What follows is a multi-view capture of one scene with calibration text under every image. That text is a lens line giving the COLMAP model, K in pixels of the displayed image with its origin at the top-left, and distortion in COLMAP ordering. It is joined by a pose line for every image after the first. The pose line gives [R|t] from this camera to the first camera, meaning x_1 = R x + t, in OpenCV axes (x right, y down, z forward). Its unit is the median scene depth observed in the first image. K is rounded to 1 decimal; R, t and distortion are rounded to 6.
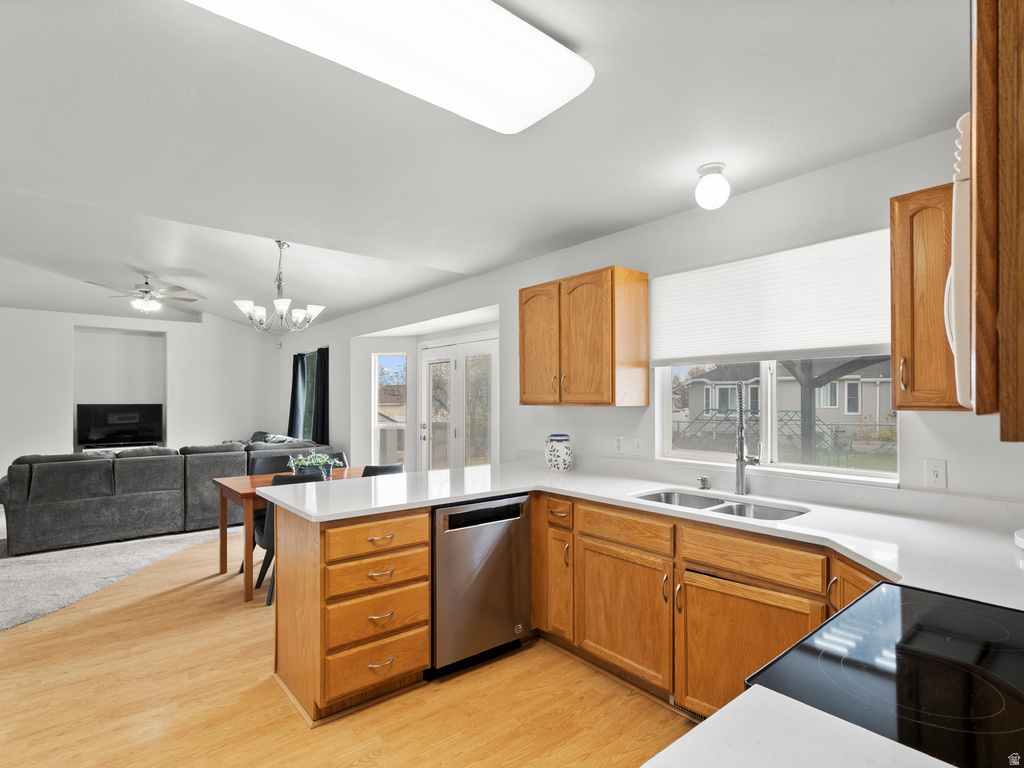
lens RADIAL K [[529.2, 0, 513.8], [0, 529.2, 393.5], [0, 0, 1]] dist [-0.002723, 0.000909]
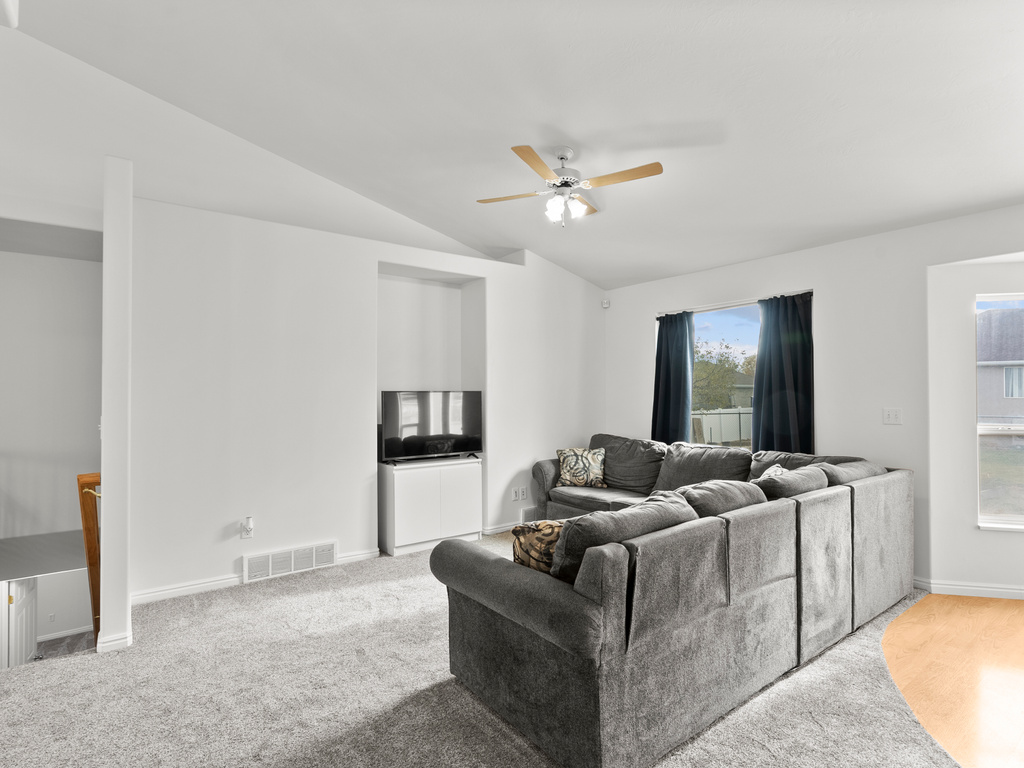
lens RADIAL K [[529.2, 0, 511.3], [0, 529.2, 383.3], [0, 0, 1]] dist [-0.002723, 0.000909]
pose [[0.998801, 0.000005, -0.048959, -1.339329], [-0.000228, 0.999990, -0.004546, 0.028429], [0.048958, 0.004552, 0.998790, 0.843466]]
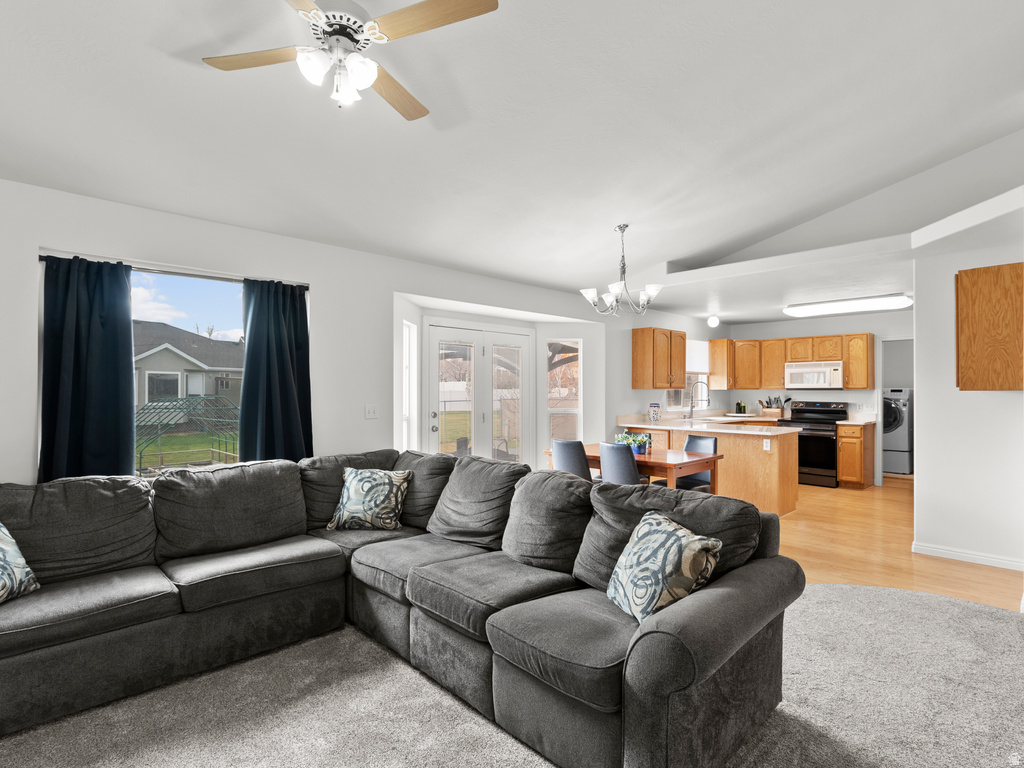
lens RADIAL K [[529.2, 0, 512.6], [0, 529.2, 386.5], [0, 0, 1]] dist [-0.002723, 0.000909]
pose [[-0.077509, 0.009020, 0.996951, -1.889425], [-0.009817, 0.999904, -0.009810, 0.039812], [-0.996943, -0.010547, -0.077413, 1.713074]]
